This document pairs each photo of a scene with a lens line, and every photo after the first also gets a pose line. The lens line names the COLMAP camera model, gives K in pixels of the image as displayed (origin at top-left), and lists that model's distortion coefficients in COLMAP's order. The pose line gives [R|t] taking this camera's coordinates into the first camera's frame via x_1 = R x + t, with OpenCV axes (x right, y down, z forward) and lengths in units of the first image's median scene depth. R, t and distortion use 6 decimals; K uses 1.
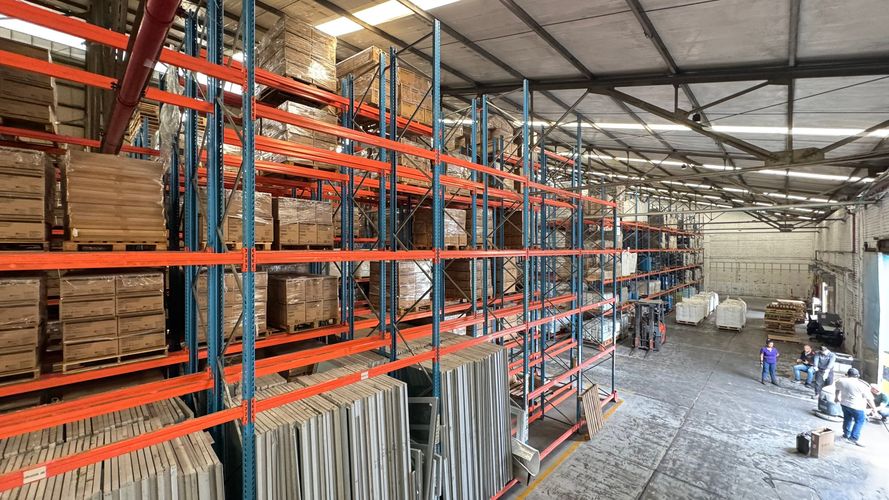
lens RADIAL K [[352.9, 0, 444.5], [0, 352.9, 250.0], [0, 0, 1]] dist [-0.001964, -0.000183]
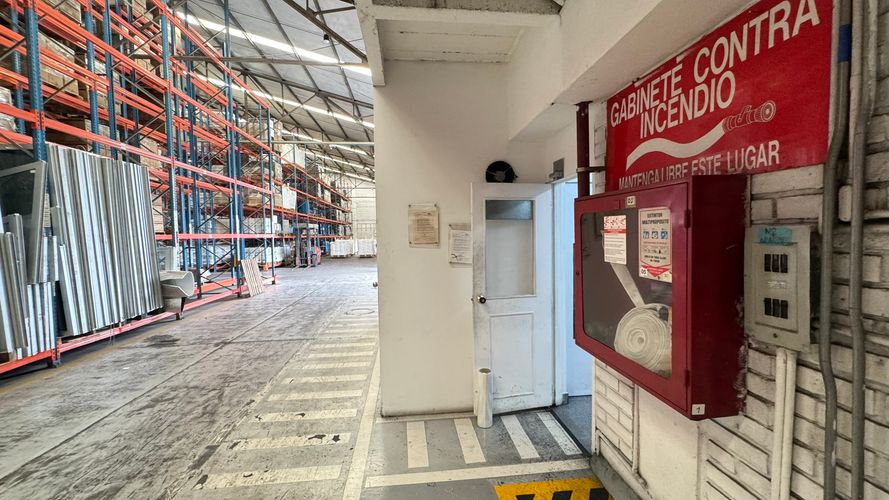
lens RADIAL K [[352.9, 0, 444.5], [0, 352.9, 250.0], [0, 0, 1]] dist [-0.001964, -0.000183]
pose [[0.641670, -0.045611, 0.765623, -0.026409], [0.025425, 0.998947, 0.038202, 0.271975], [-0.766559, -0.005047, 0.642154, -0.129136]]
